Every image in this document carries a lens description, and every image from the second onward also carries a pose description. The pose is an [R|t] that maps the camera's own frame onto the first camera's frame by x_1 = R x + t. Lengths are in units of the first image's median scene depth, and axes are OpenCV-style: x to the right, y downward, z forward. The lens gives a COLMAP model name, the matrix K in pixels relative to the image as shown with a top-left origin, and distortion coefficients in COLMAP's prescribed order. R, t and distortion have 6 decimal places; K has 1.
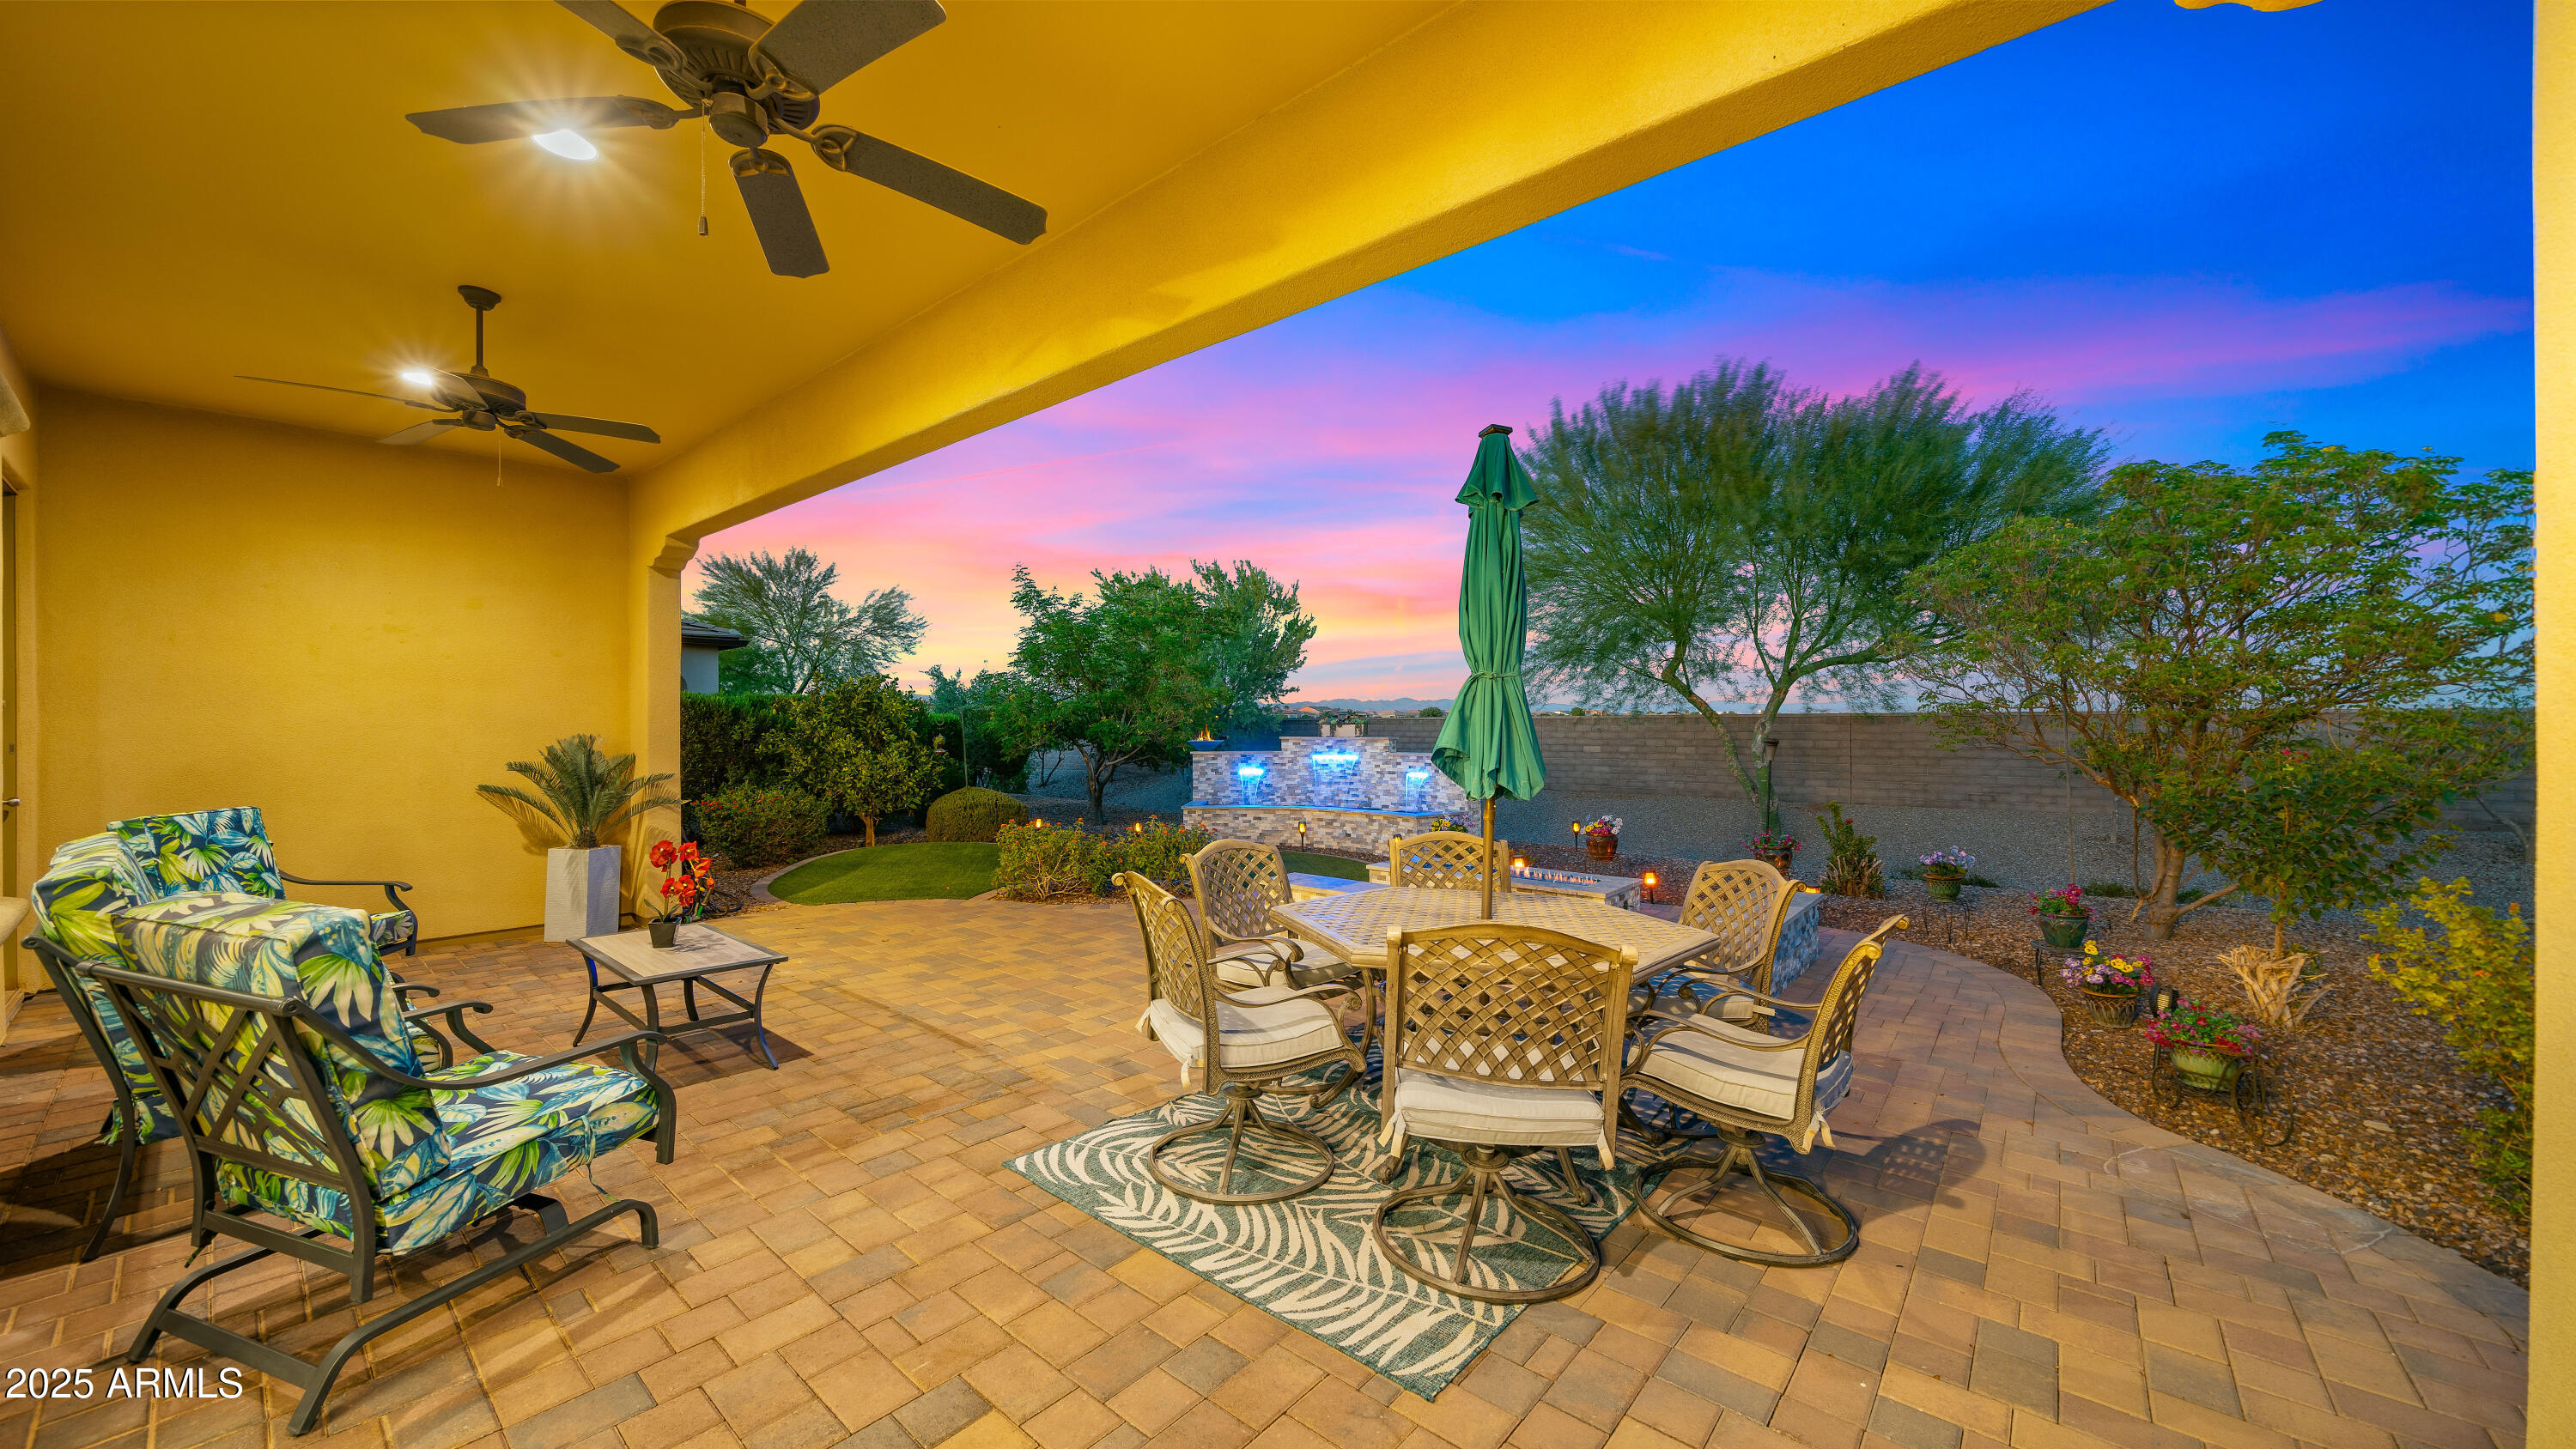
lens RADIAL K [[917.3, 0, 1280.1], [0, 917.3, 725.5], [0, 0, 1]] dist [-0.003370, 0.000041]
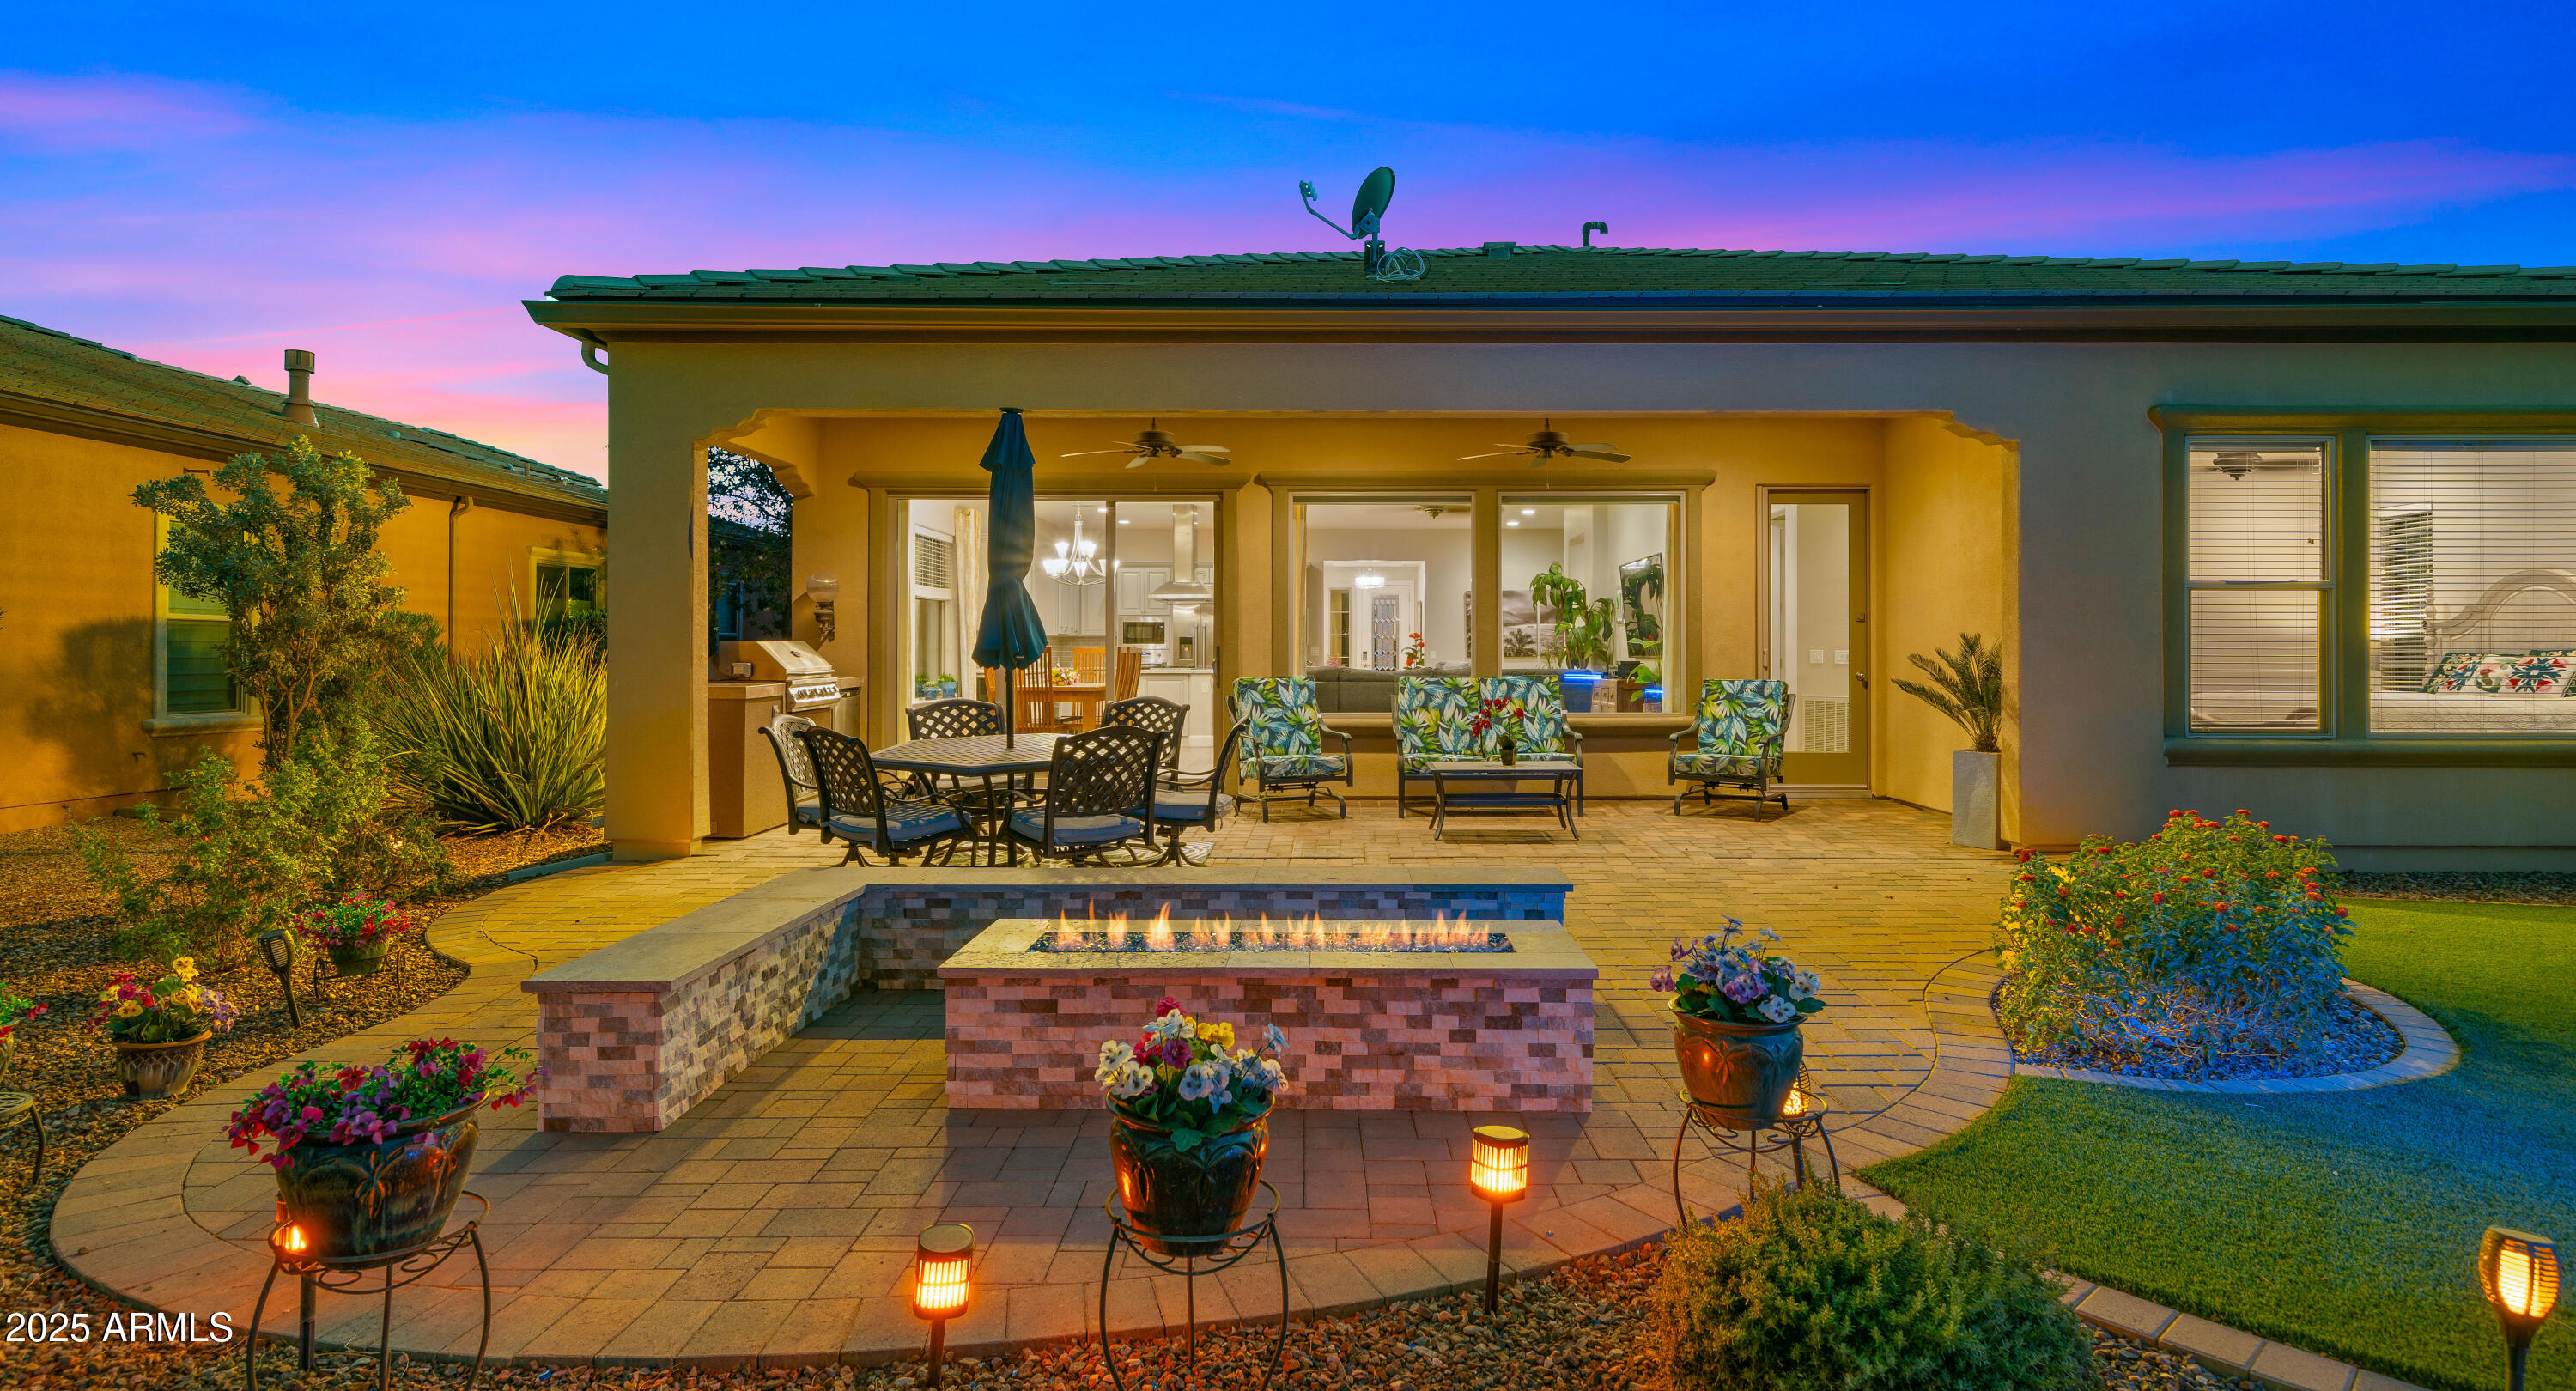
lens RADIAL K [[1359.3, 0, 1321.8], [0, 1359.3, 641.5], [0, 0, 1]] dist [0.000939, 0.000412]
pose [[-0.766020, -0.004661, -0.642800, 0.363055], [0.000634, 0.999968, -0.008006, 0.015110], [0.642816, -0.006540, -0.765992, 0.859361]]
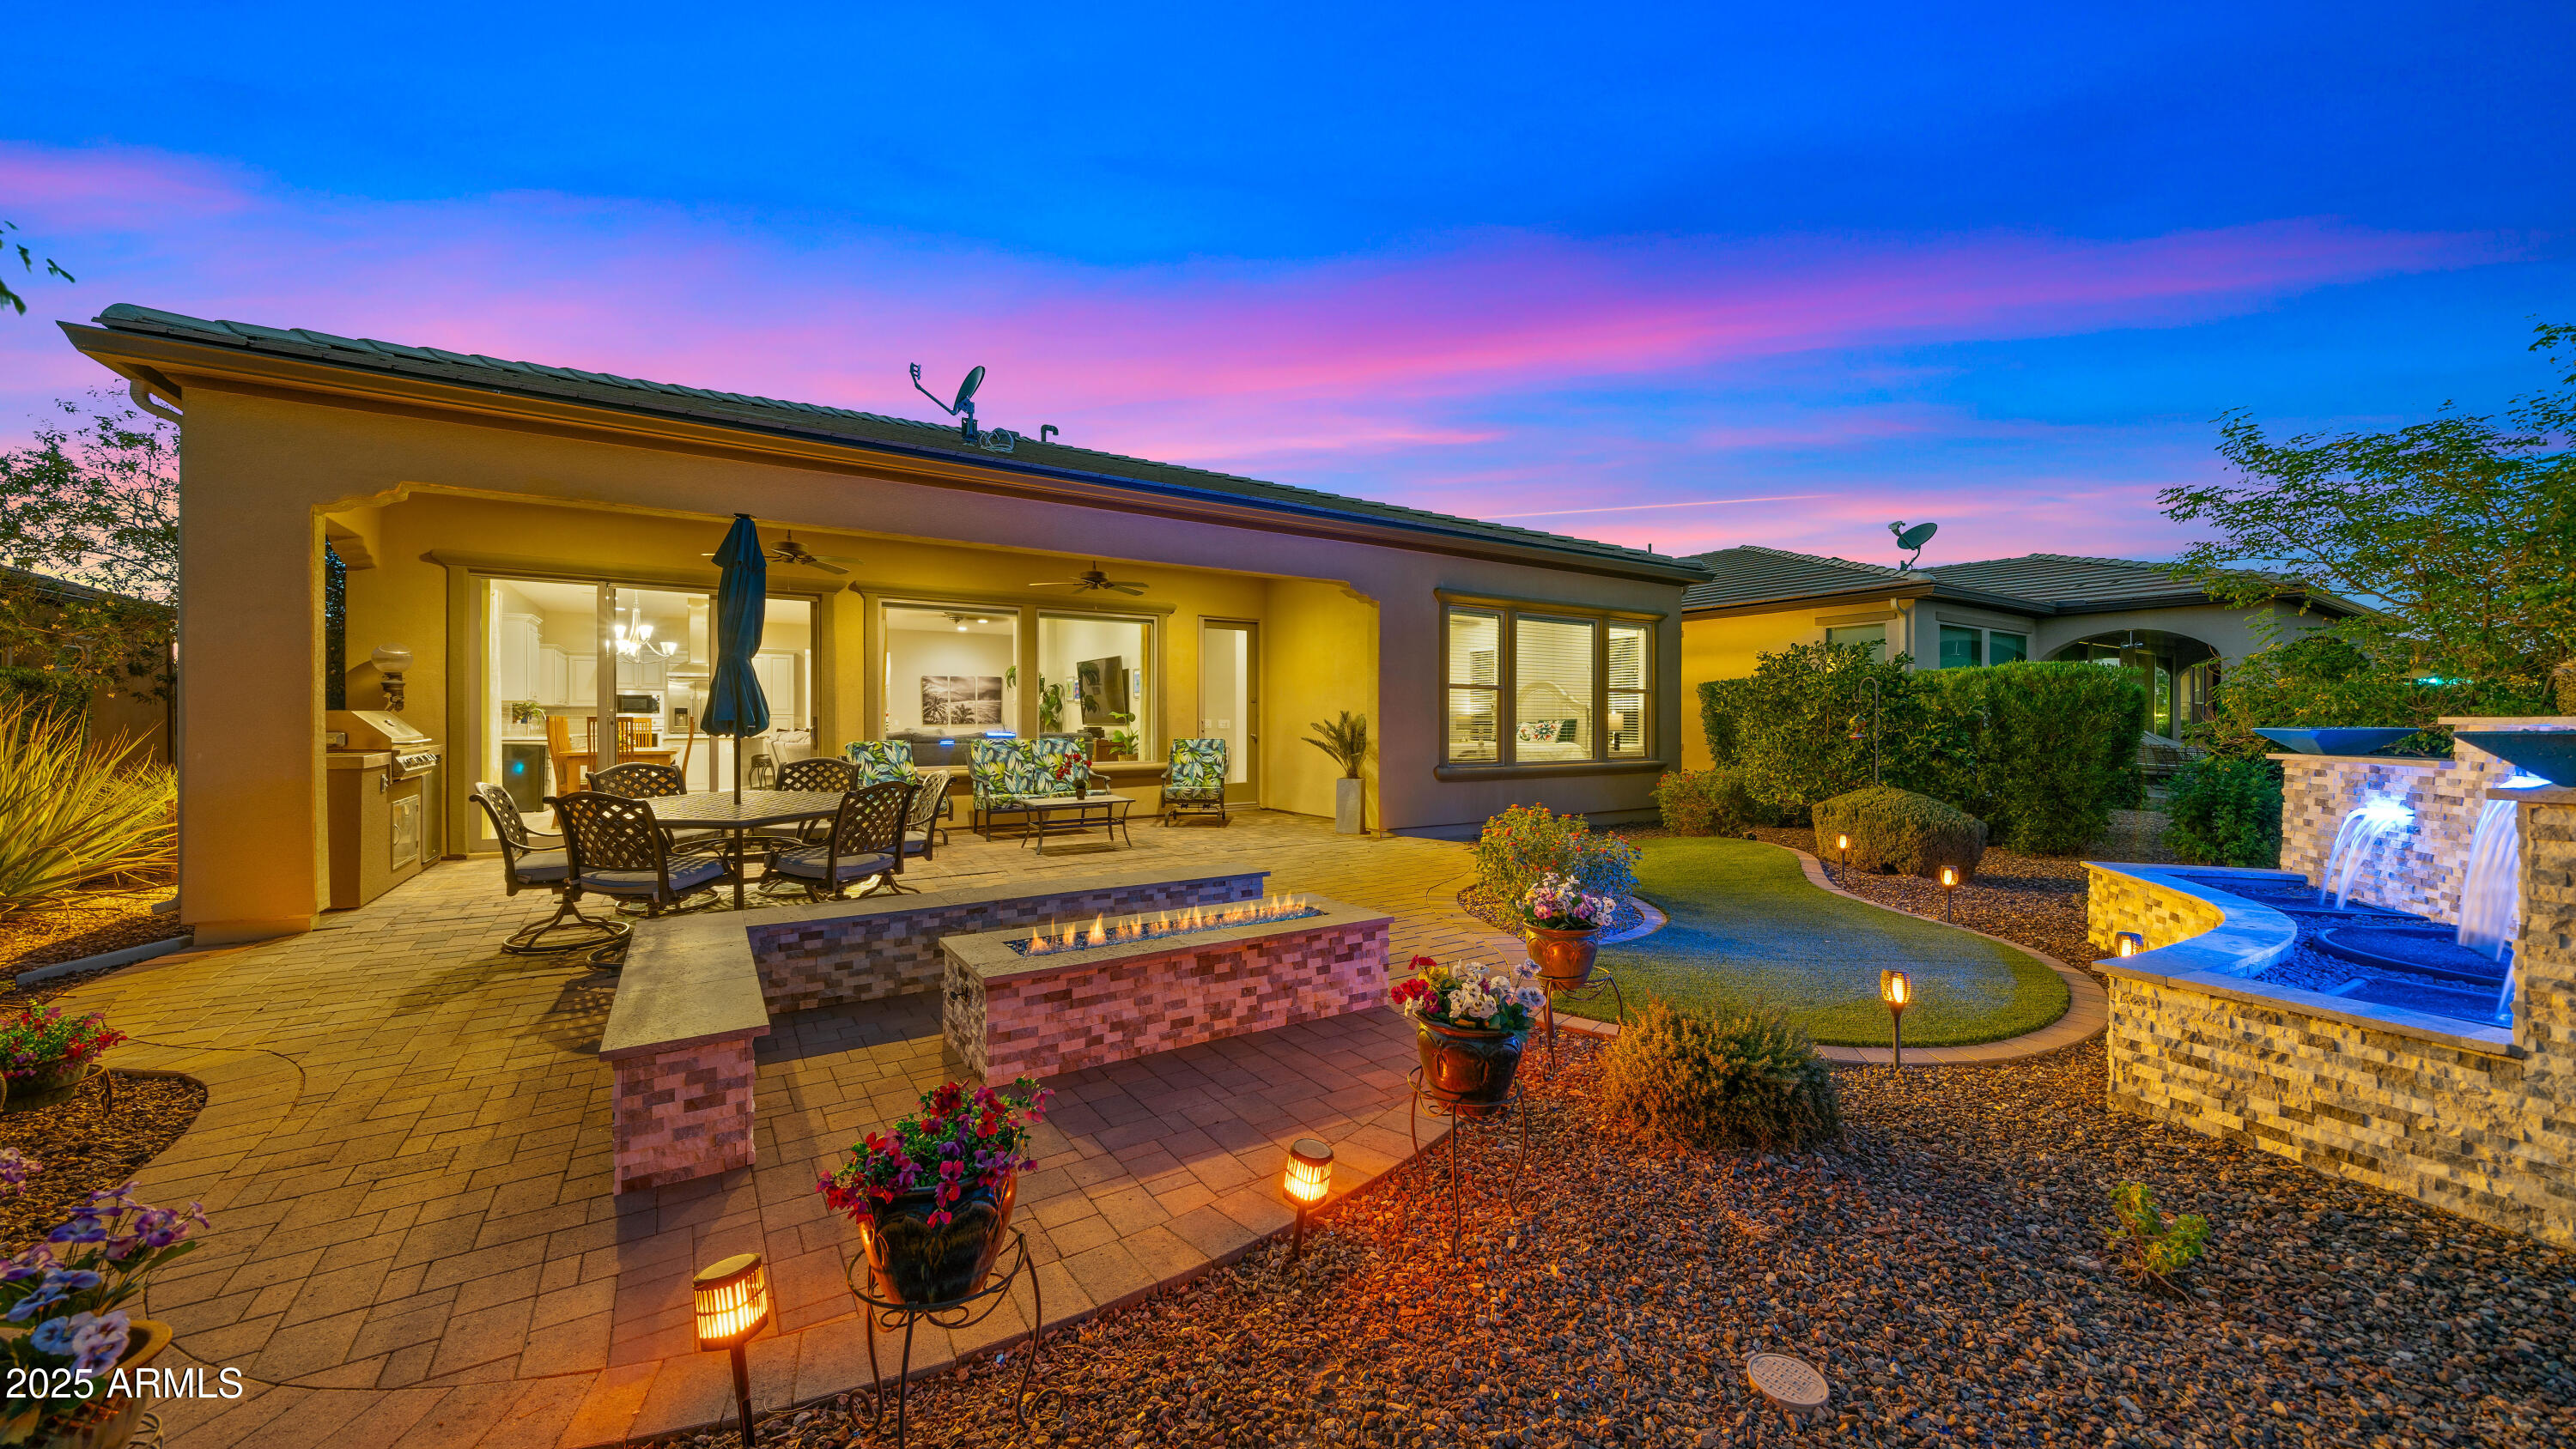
lens RADIAL K [[917.3, 0, 1288.4], [0, 917.3, 720.3], [0, 0, 1]] dist [-0.003370, 0.000041]
pose [[-0.286760, 0.000903, -0.958002, 0.461041], [-0.000215, 0.999999, 0.001007, 0.013168], [0.958003, 0.000494, -0.286759, 0.715051]]
